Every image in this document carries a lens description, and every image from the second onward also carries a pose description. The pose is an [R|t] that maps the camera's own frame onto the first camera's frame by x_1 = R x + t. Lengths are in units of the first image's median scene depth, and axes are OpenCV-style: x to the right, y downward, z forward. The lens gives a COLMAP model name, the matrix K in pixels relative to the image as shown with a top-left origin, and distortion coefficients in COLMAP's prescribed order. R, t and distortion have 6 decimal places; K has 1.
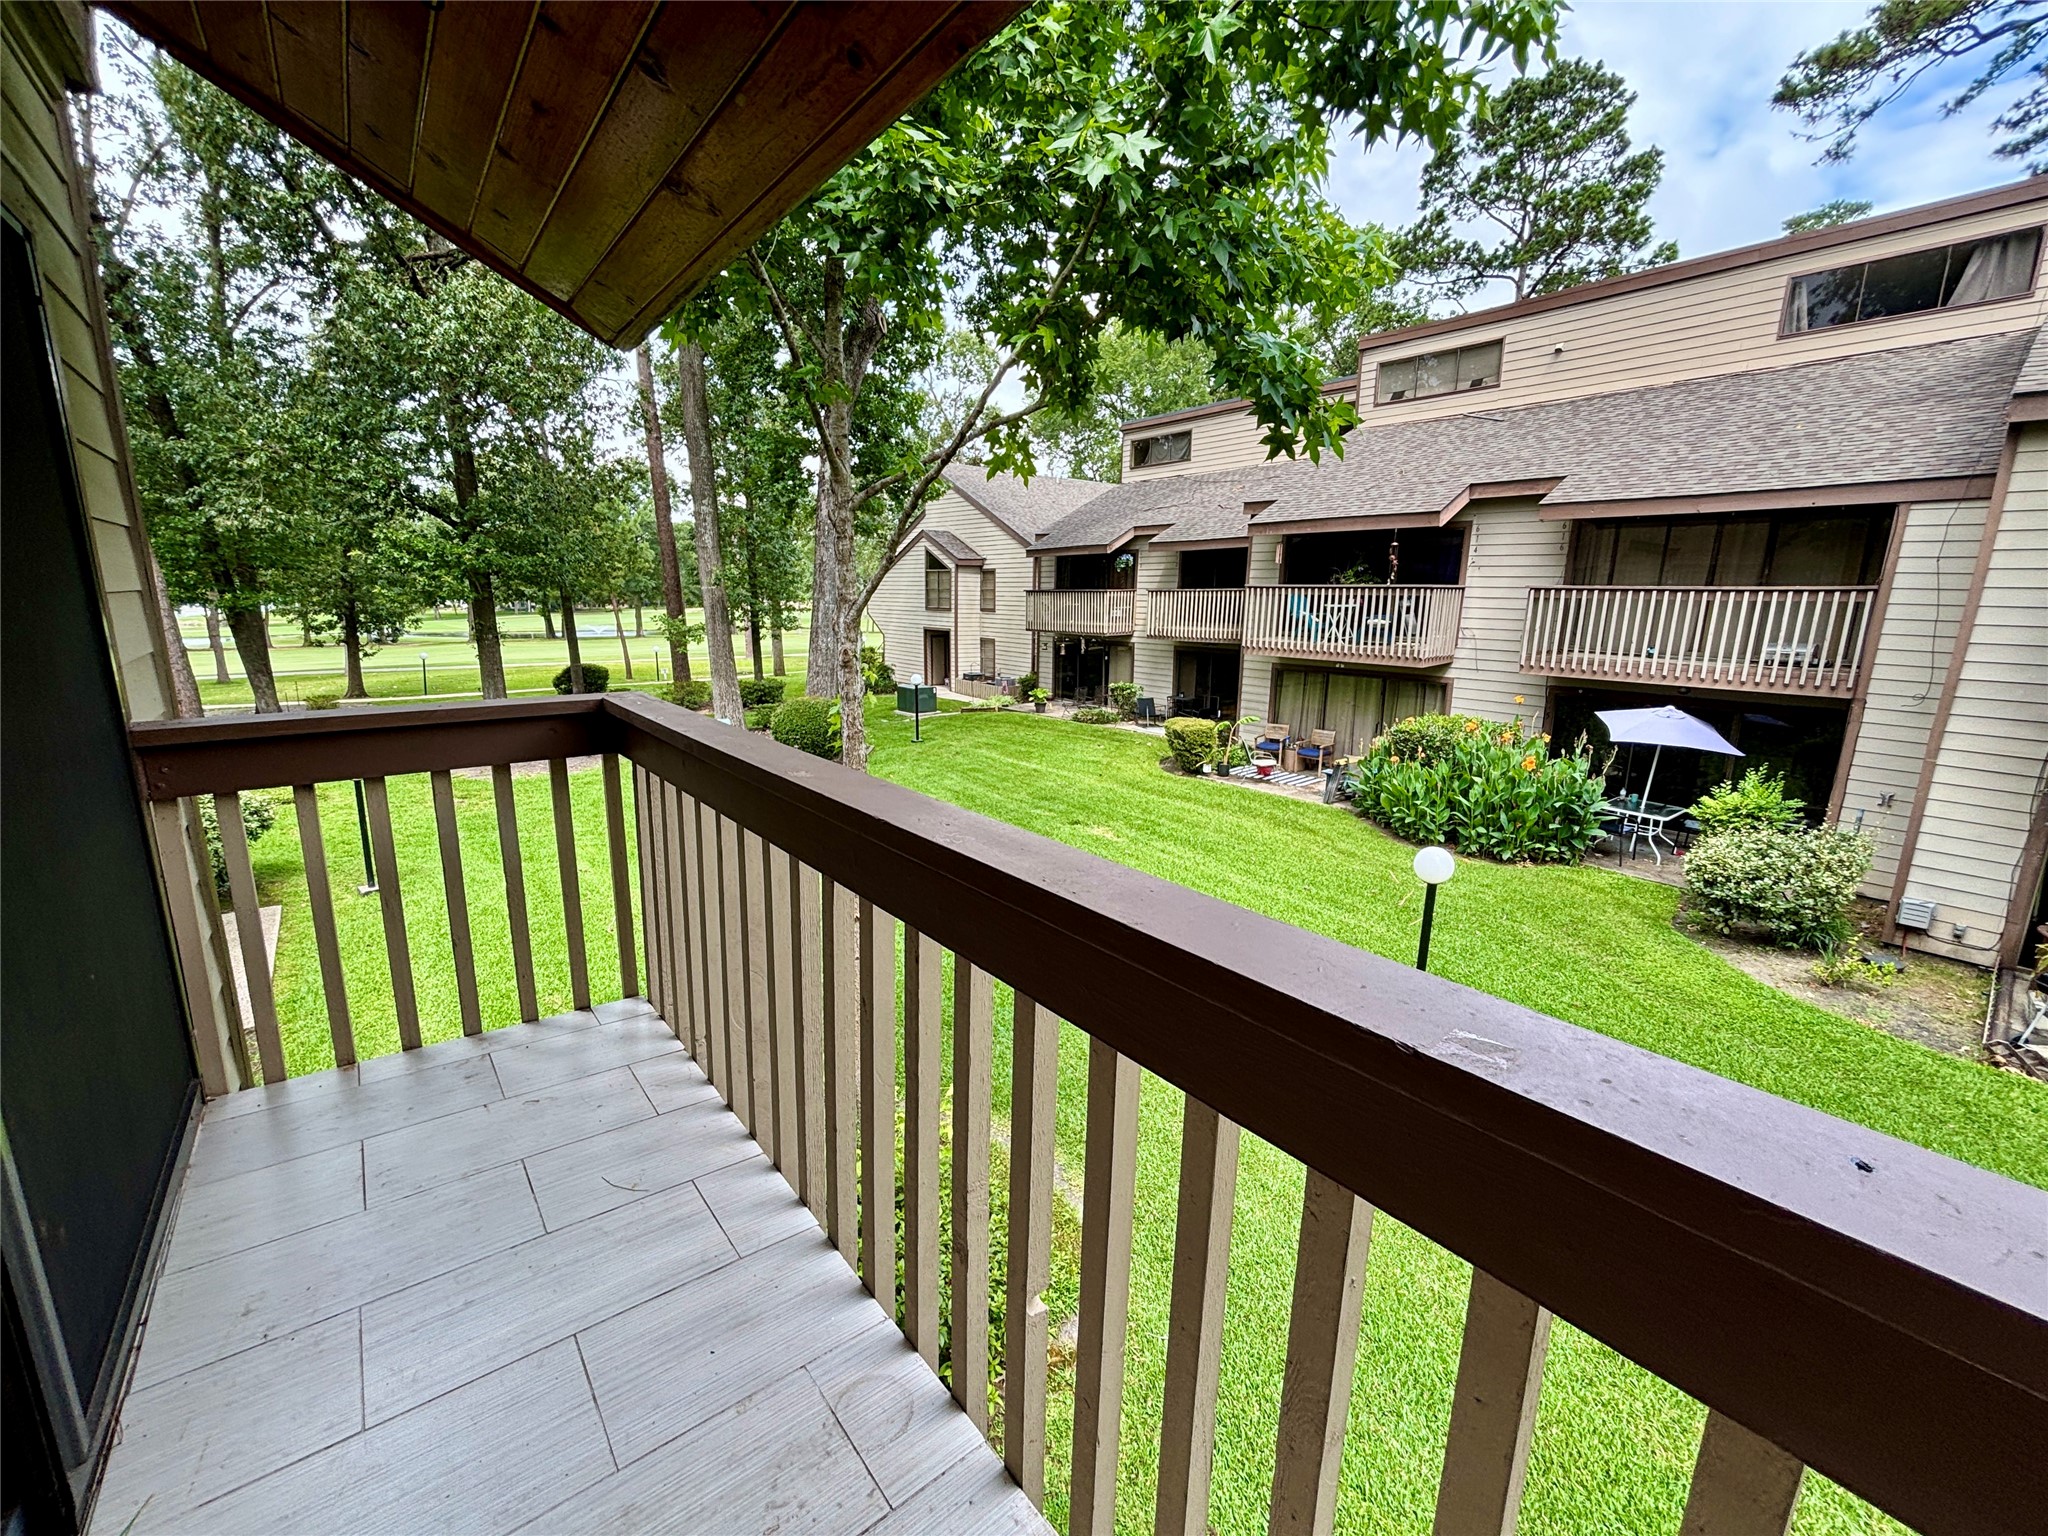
lens RADIAL K [[830.0, 0, 1019.6], [0, 830.0, 770.0], [0, 0, 1]] dist [0.004403, -0.001783]
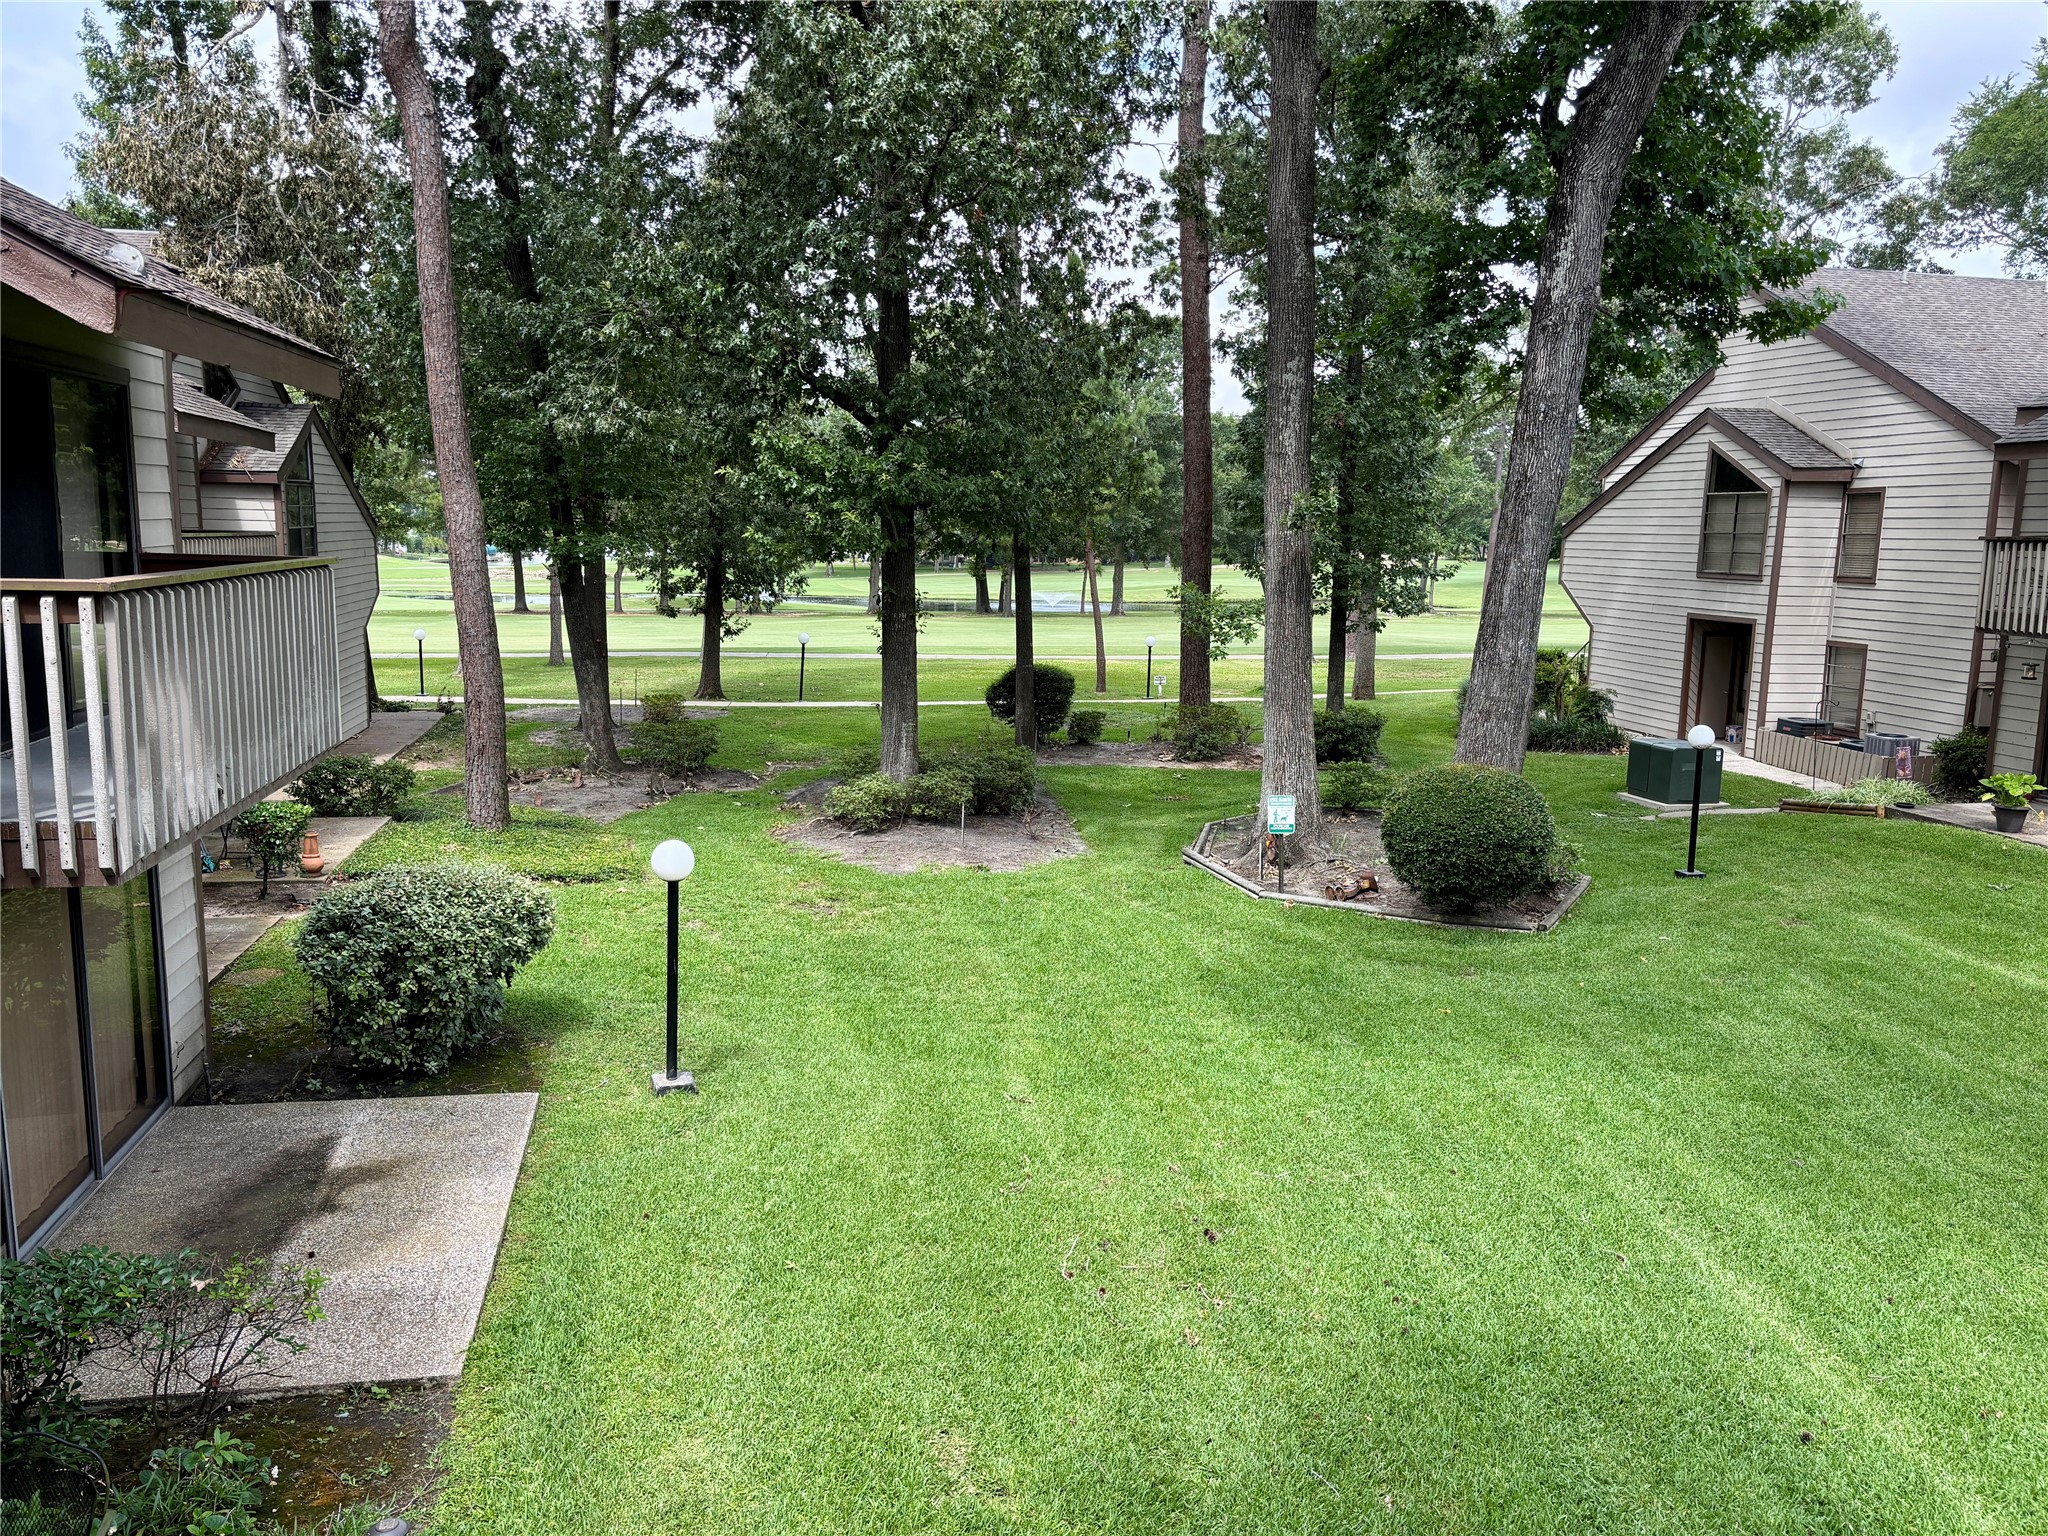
lens RADIAL K [[1535.4, 0, 1026.3], [0, 1535.4, 759.1], [0, 0, 1]] dist [0.022956, -0.018279]
pose [[0.887846, 0.073668, -0.454206, -0.072595], [-0.103241, 0.993827, -0.040619, -0.026914], [0.448410, 0.082956, 0.889970, 0.105669]]
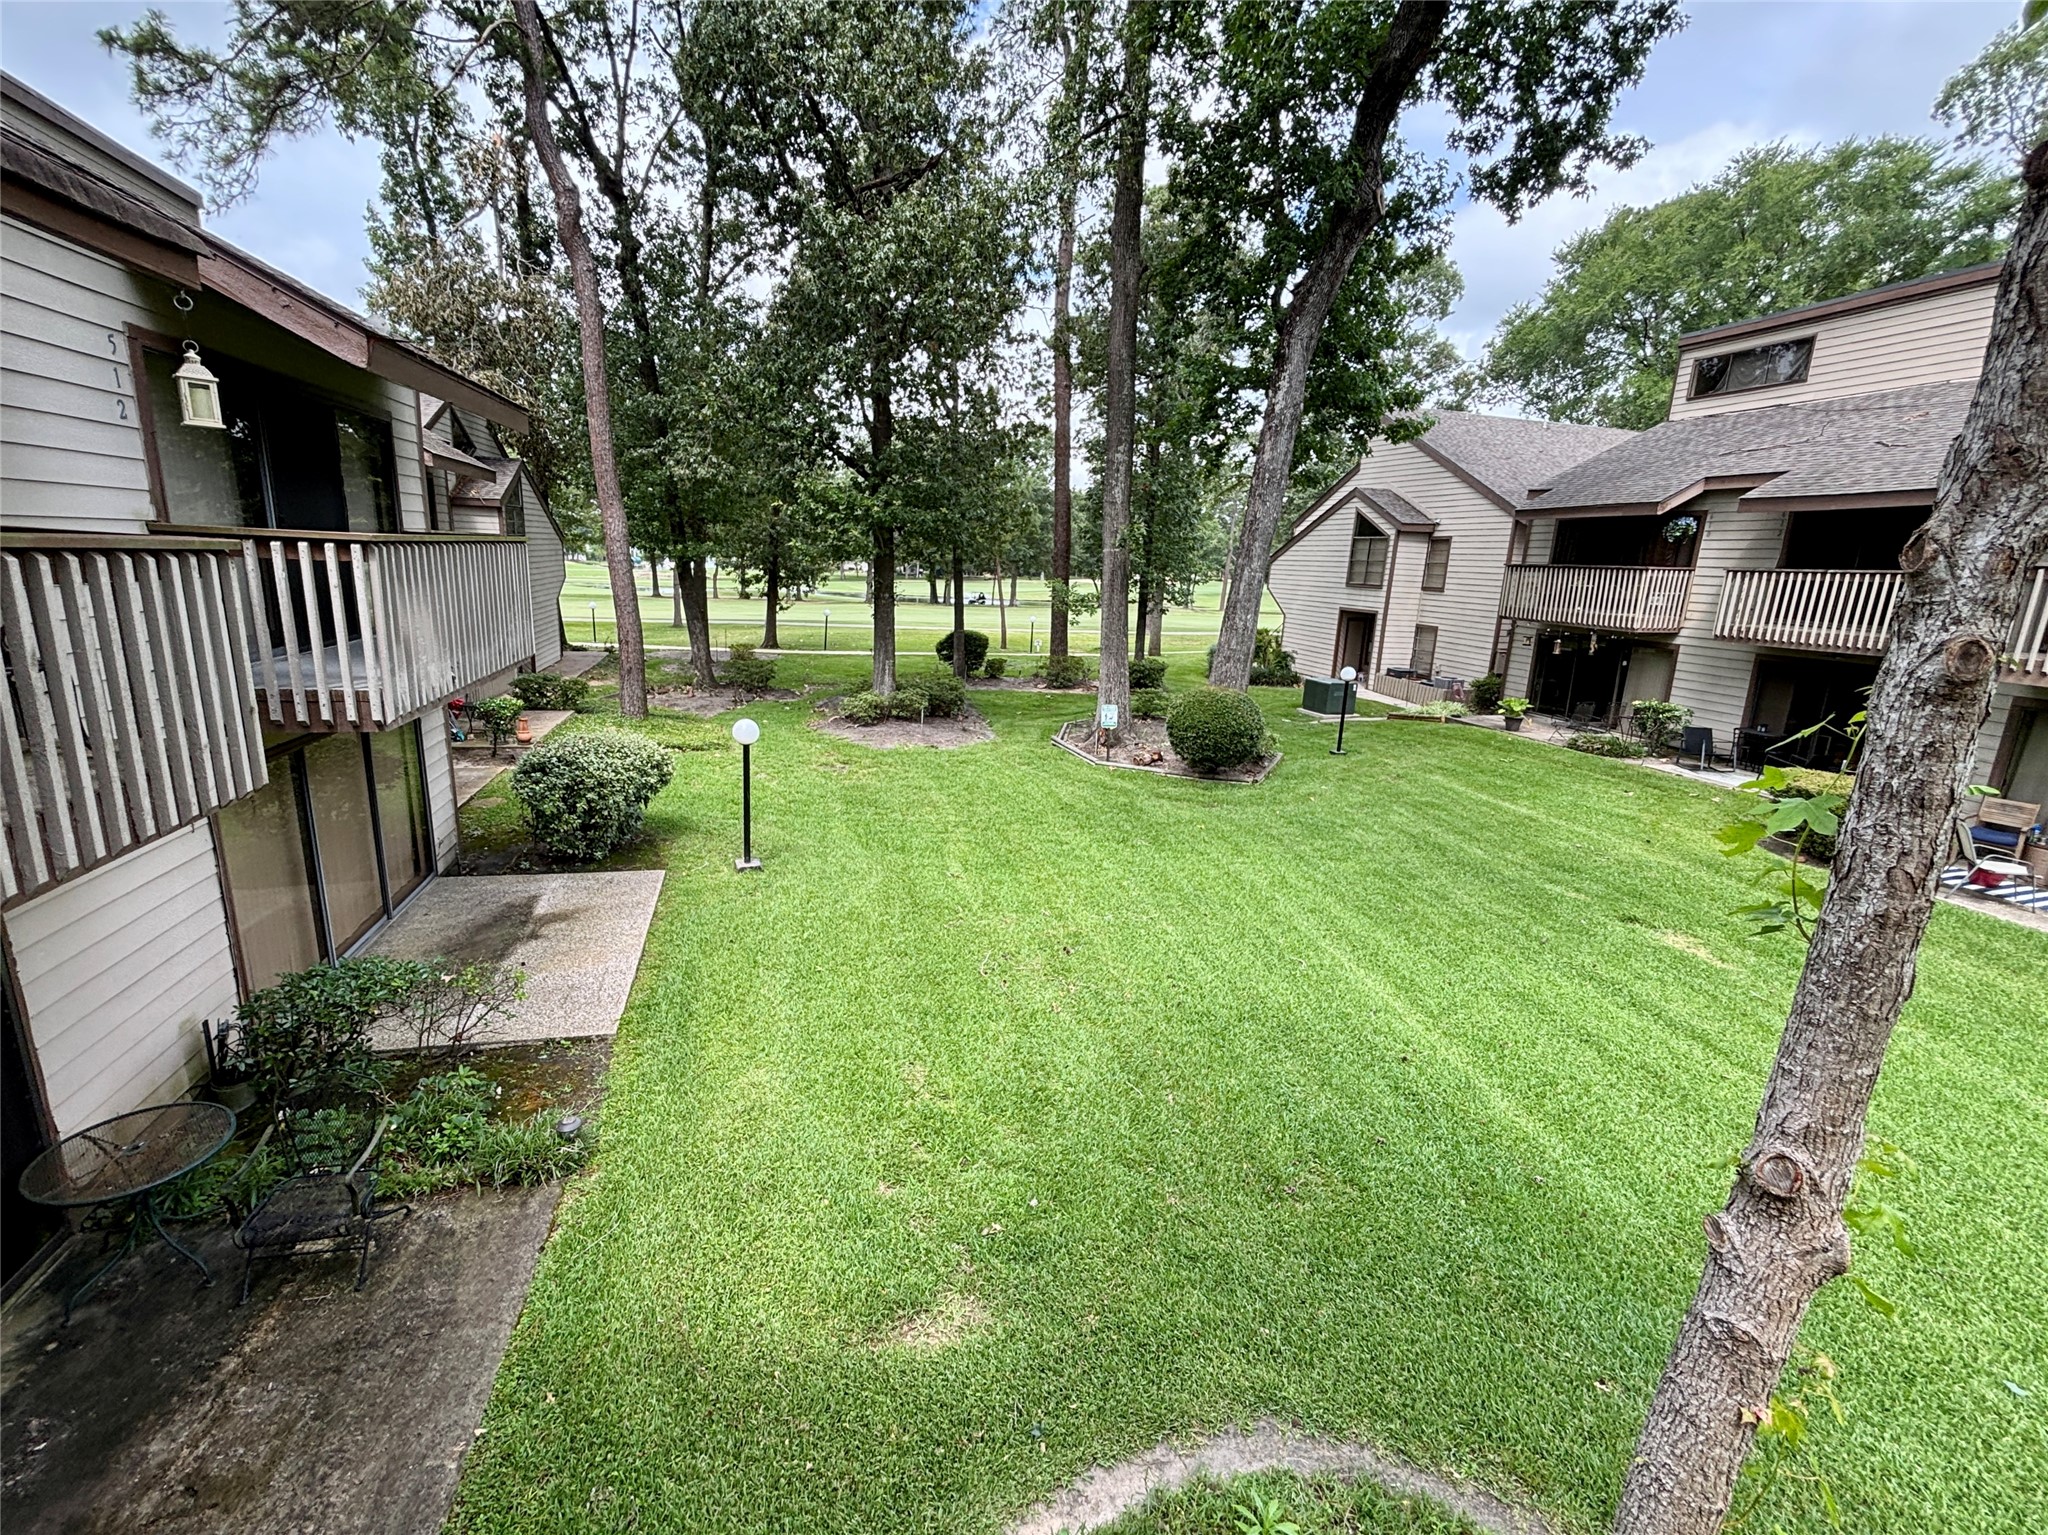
lens RADIAL K [[882.9, 0, 1017.5], [0, 882.9, 758.6], [0, 0, 1]] dist [-0.000232, -0.002507]
pose [[0.915123, 0.115563, -0.386259, -0.082633], [-0.114792, 0.993071, 0.025145, -0.016354], [0.386489, 0.021328, 0.922048, 0.123397]]
